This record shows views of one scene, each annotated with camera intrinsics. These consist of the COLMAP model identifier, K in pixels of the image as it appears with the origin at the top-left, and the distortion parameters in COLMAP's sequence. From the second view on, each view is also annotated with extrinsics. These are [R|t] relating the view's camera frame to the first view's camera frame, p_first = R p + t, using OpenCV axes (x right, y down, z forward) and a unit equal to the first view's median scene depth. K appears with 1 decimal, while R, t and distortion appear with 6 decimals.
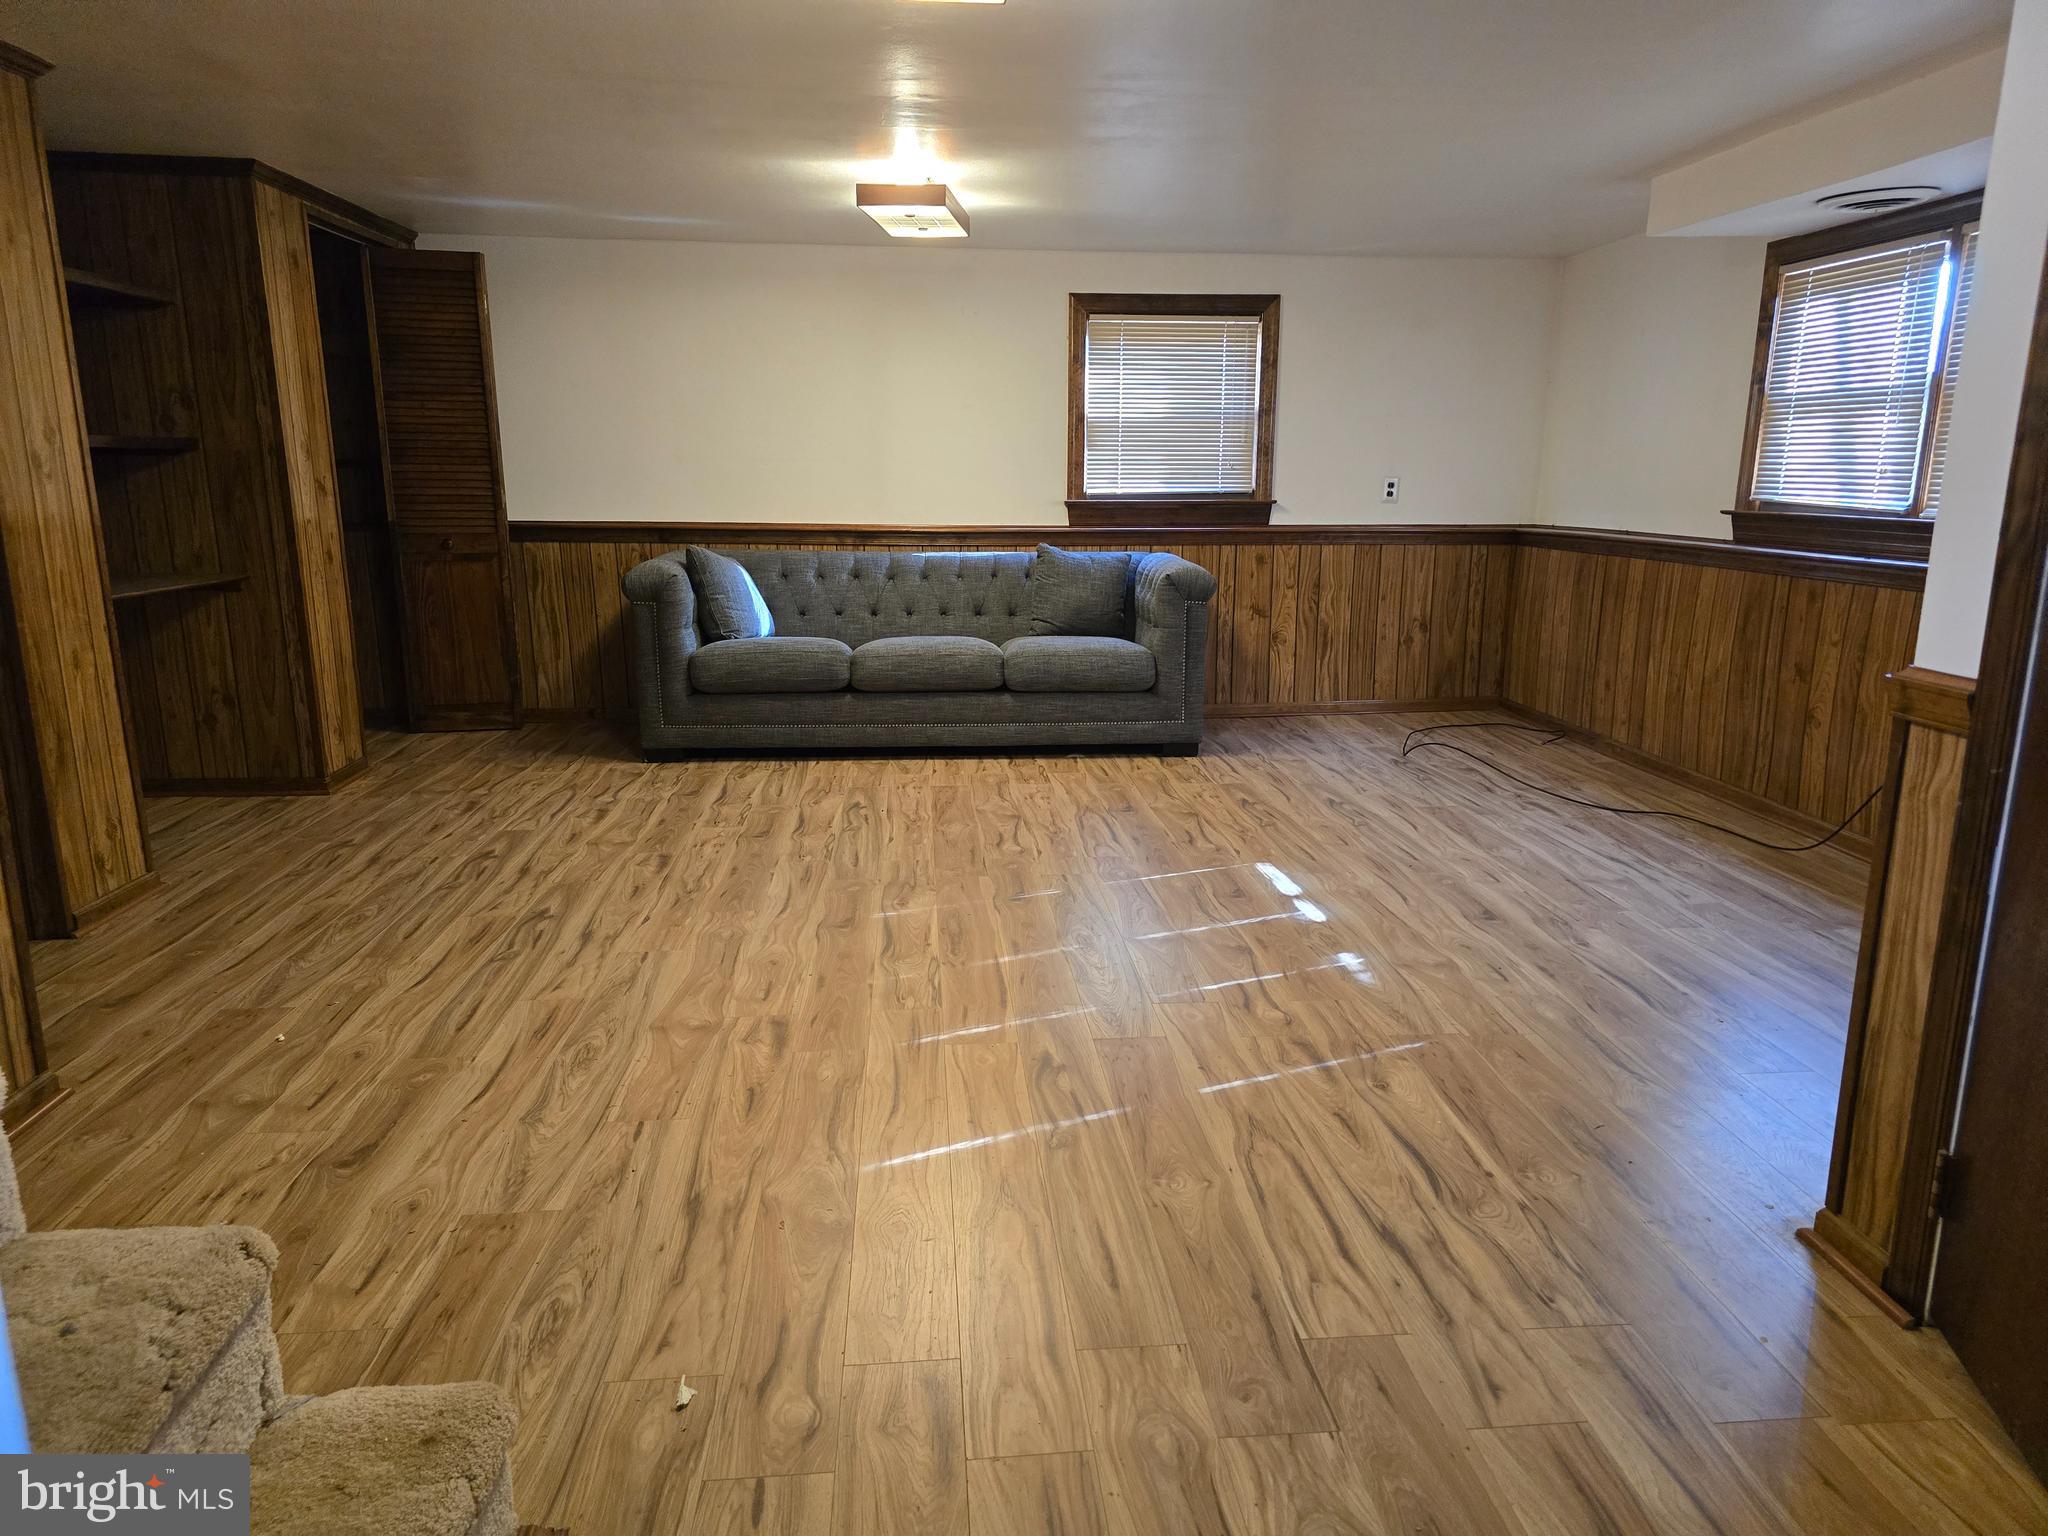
lens RADIAL K [[1377.1, 0, 1024.9], [0, 1377.1, 771.1], [0, 0, 1]] dist [0.060957, -0.055864]
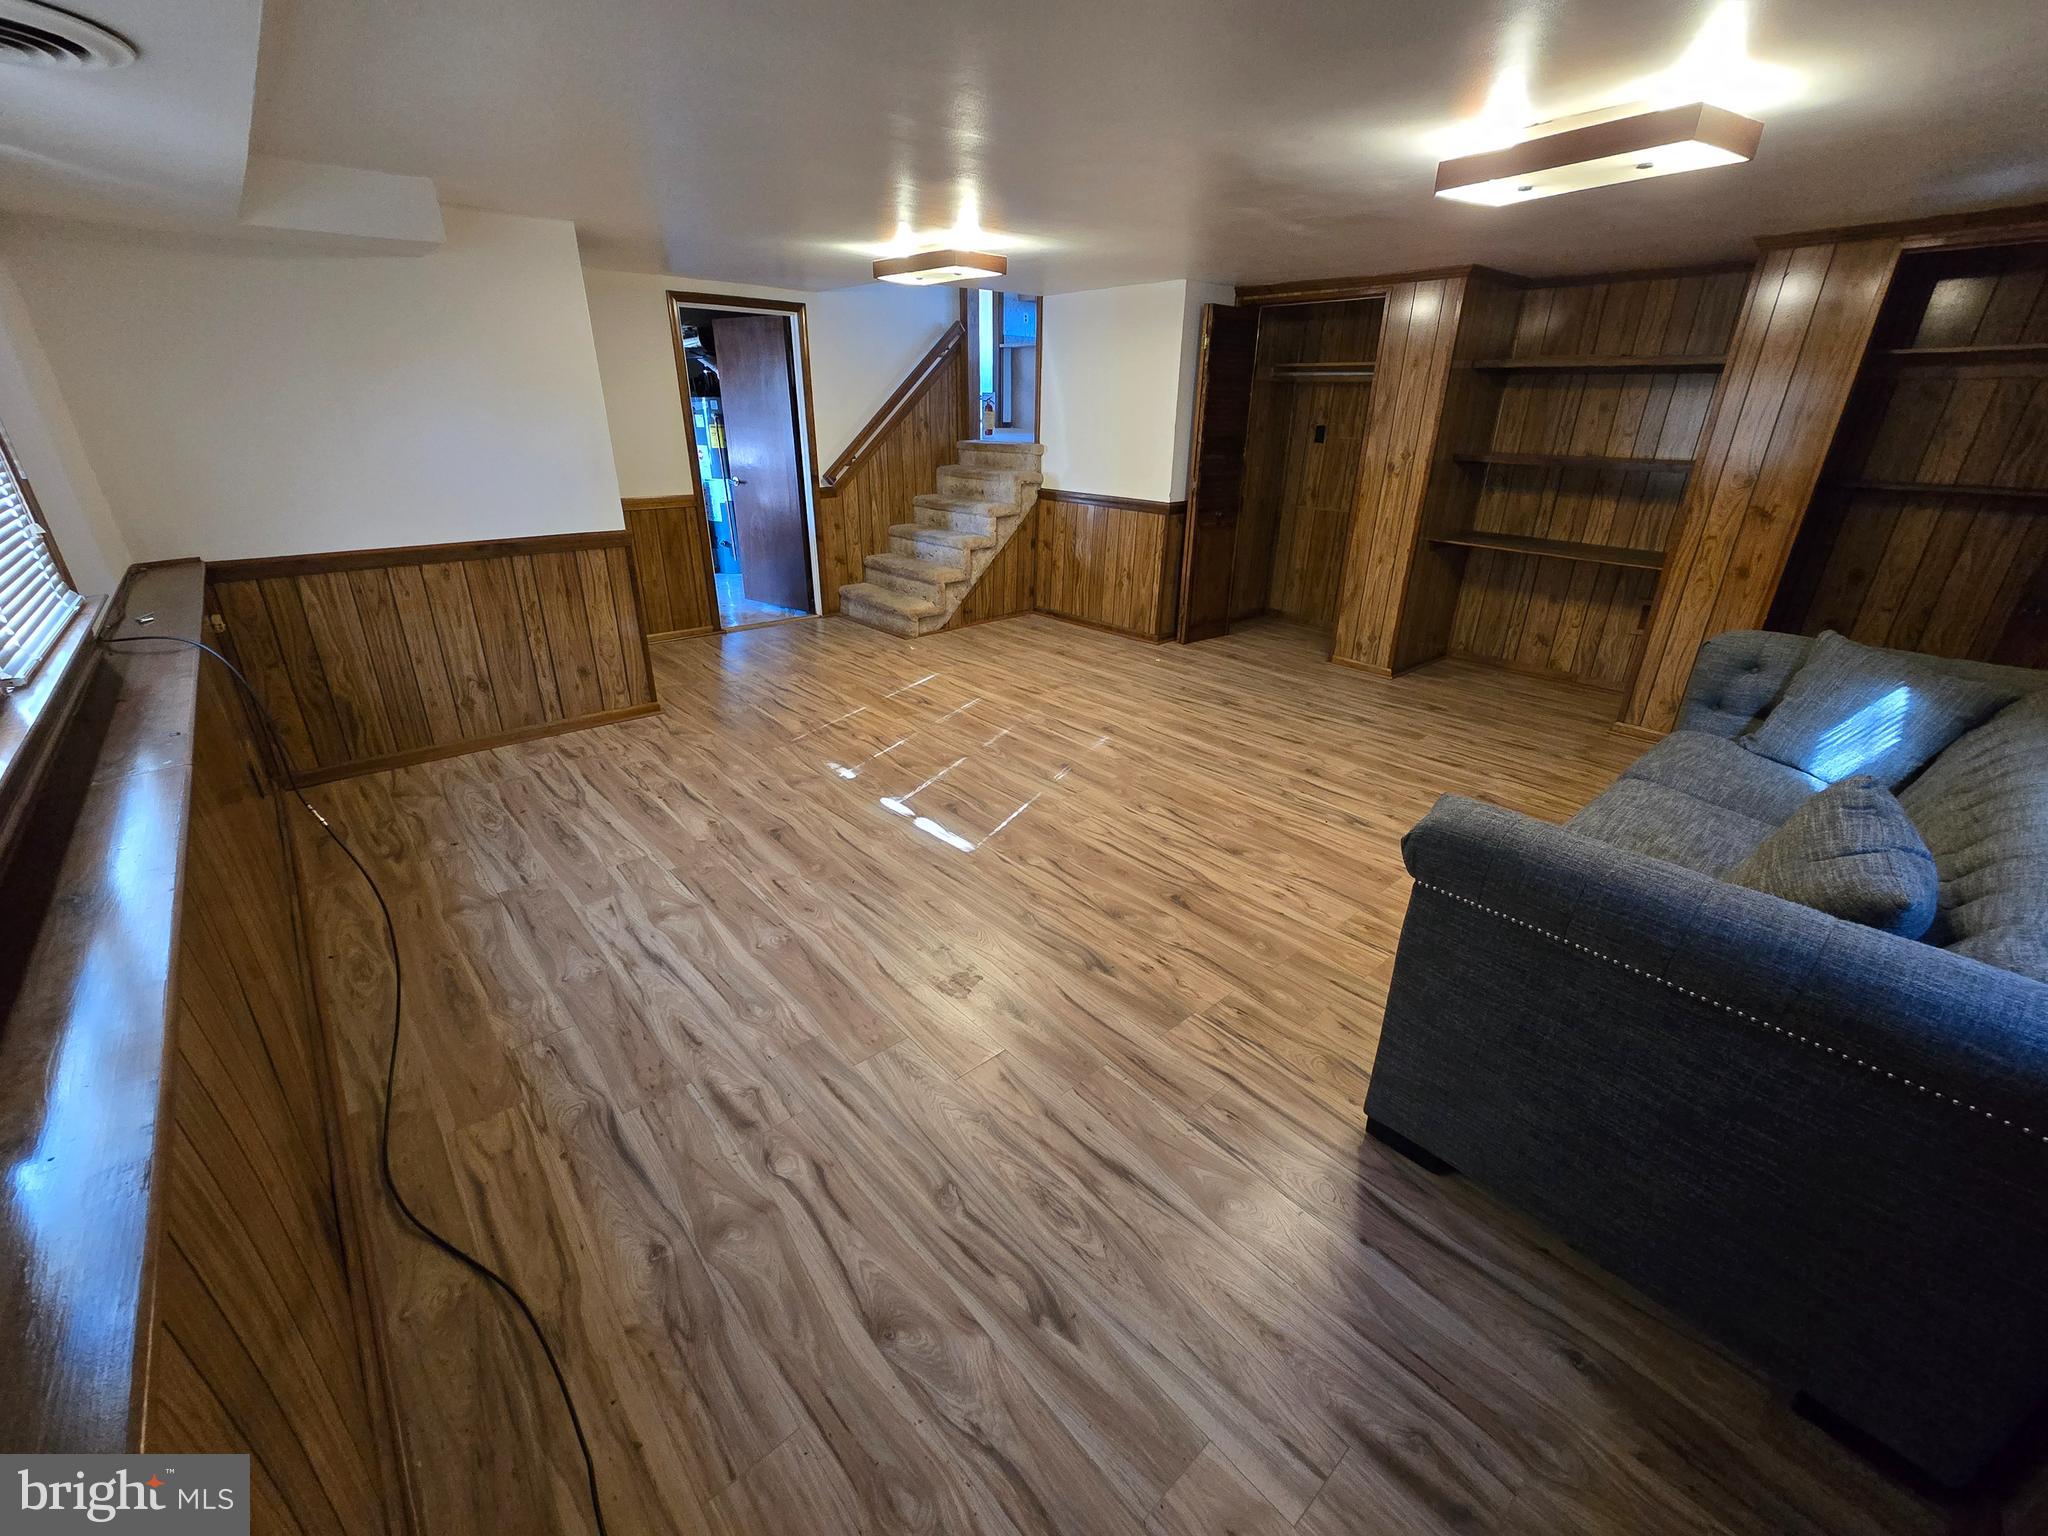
lens RADIAL K [[829.6, 0, 1027.6], [0, 829.6, 761.6], [0, 0, 1]] dist [-0.008560, 0.000082]
pose [[-0.798610, 0.223889, -0.558656, 0.589257], [-0.145686, 0.828713, 0.540380, -0.441266], [0.583950, 0.512942, -0.629200, 1.656806]]
